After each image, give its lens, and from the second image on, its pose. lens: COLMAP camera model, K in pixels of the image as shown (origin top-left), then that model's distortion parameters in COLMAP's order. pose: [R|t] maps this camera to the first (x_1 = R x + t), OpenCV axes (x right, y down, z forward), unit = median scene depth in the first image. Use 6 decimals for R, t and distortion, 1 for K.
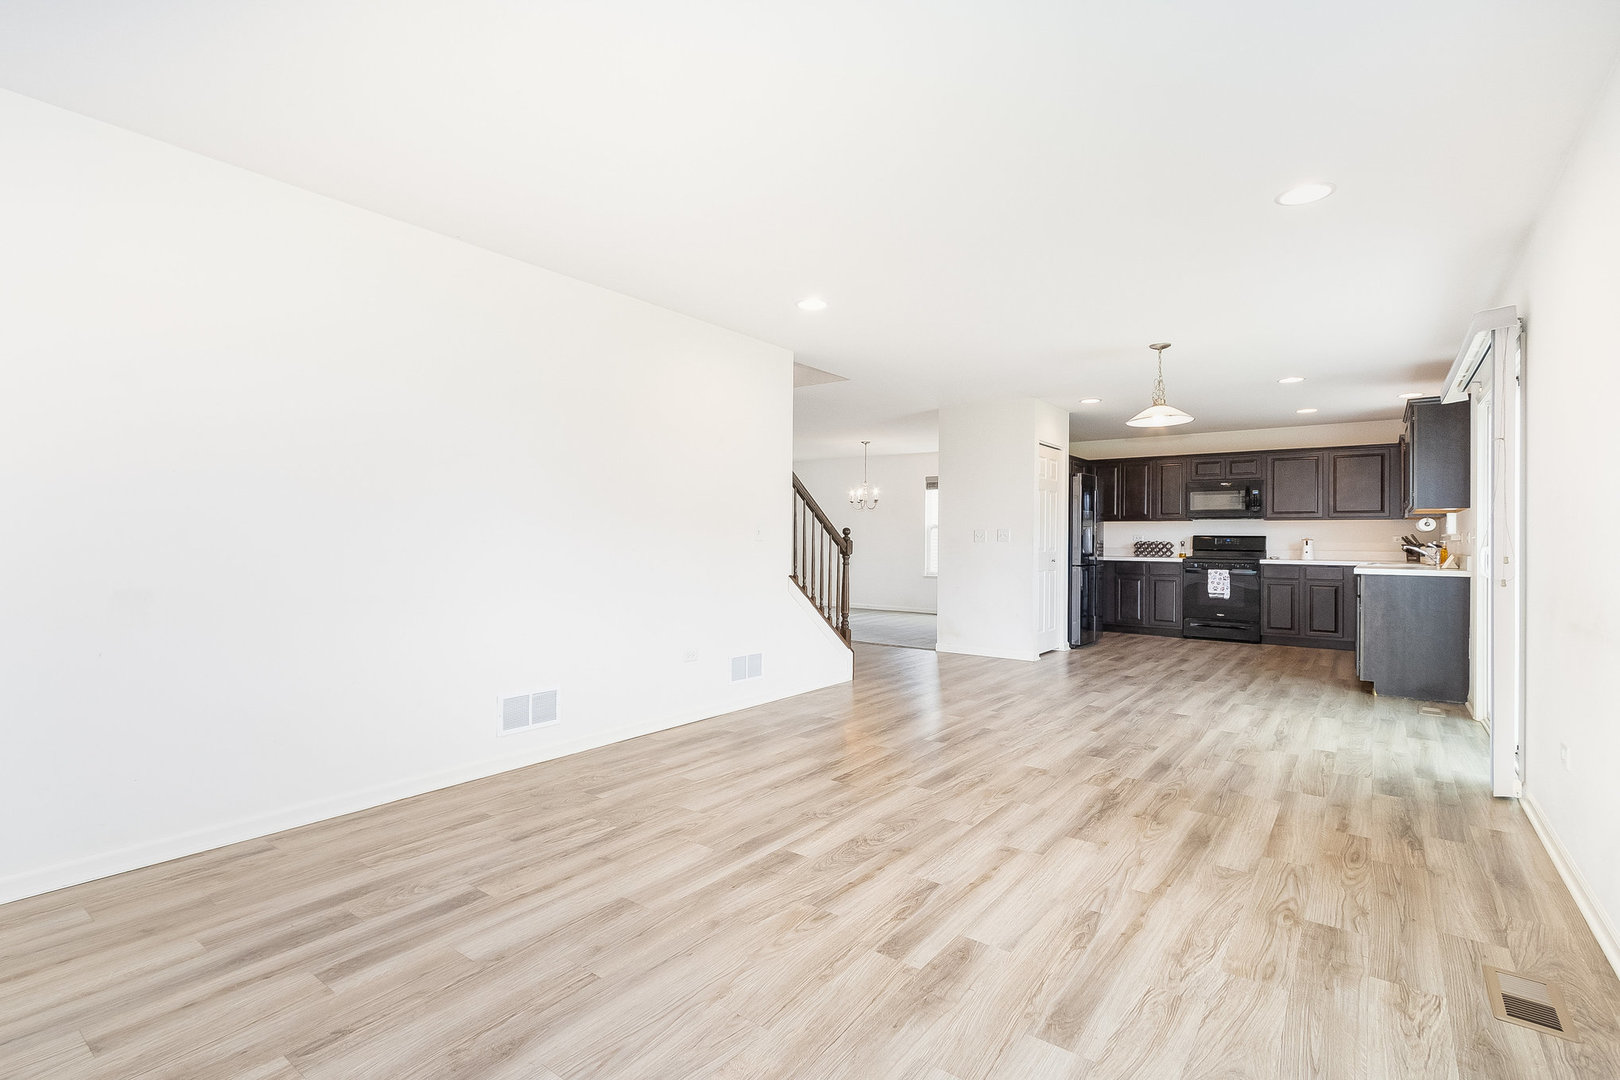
lens RADIAL K [[738.7, 0, 811.4], [0, 738.7, 540.7], [0, 0, 1]] dist [-0.000076, -0.000468]
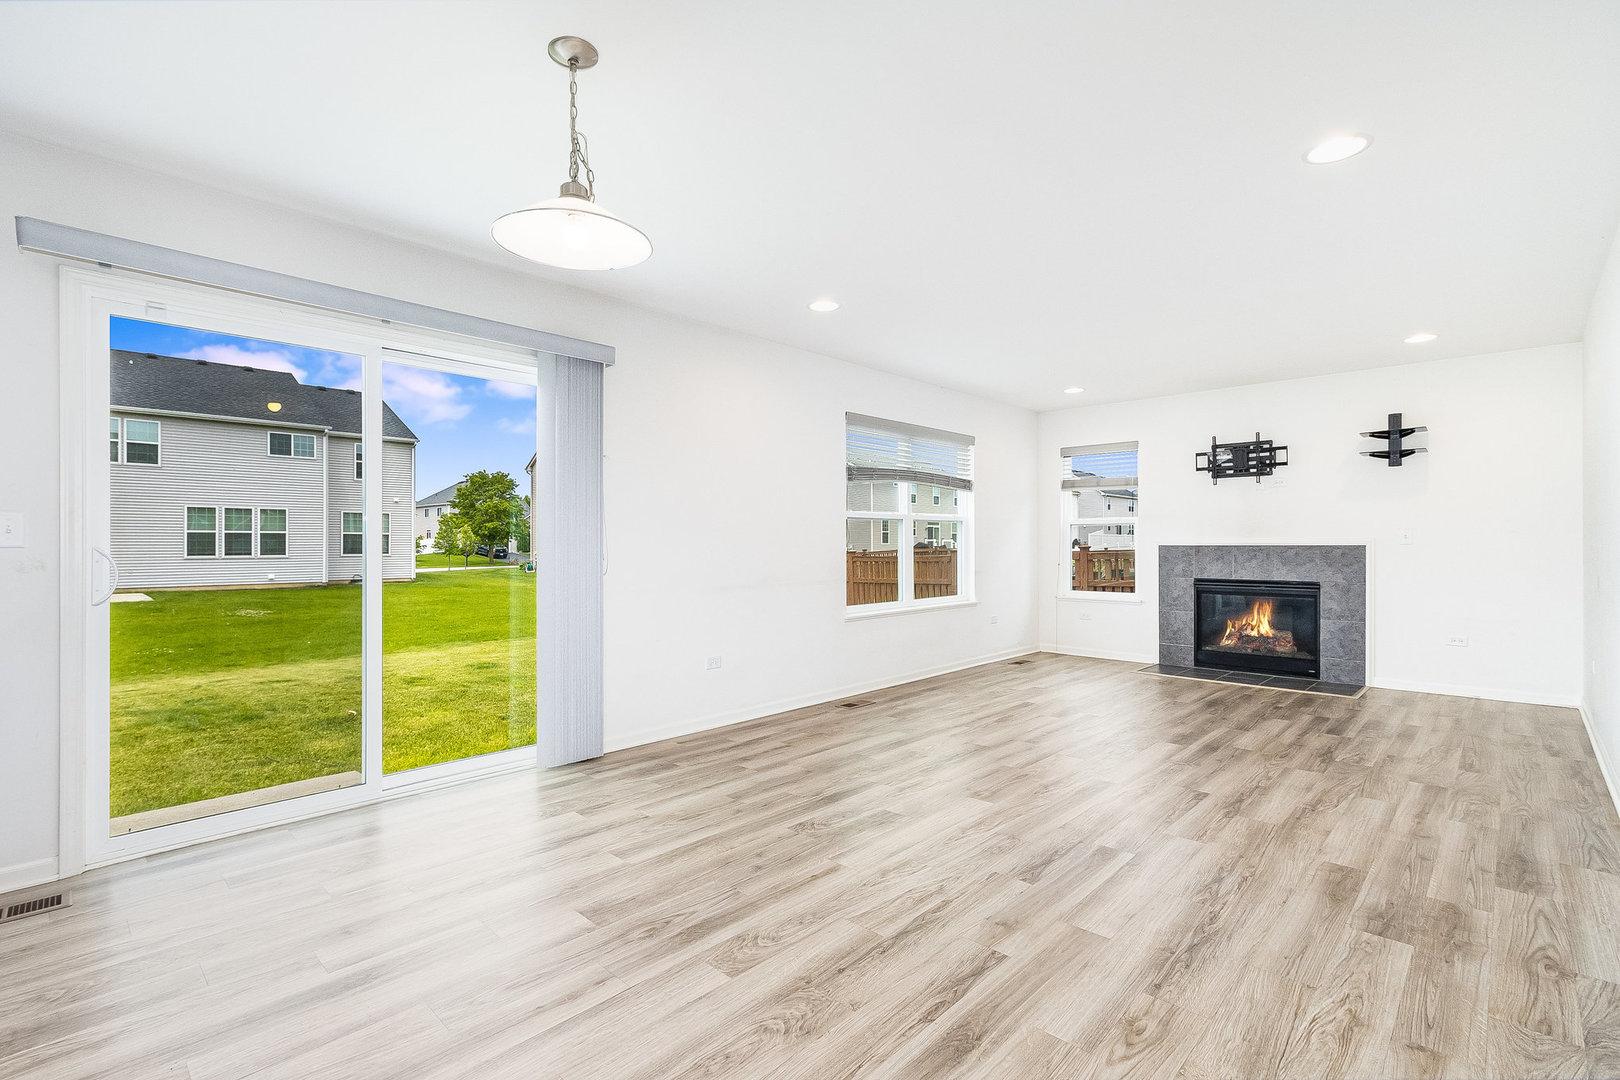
lens RADIAL K [[738.7, 0, 808.3], [0, 738.7, 541.6], [0, 0, 1]] dist [-0.000076, -0.000468]
pose [[-0.993513, -0.004966, 0.113606, 0.432514], [-0.005451, 0.999977, -0.003954, 0.005430], [-0.113584, -0.004547, -0.993518, 1.998811]]
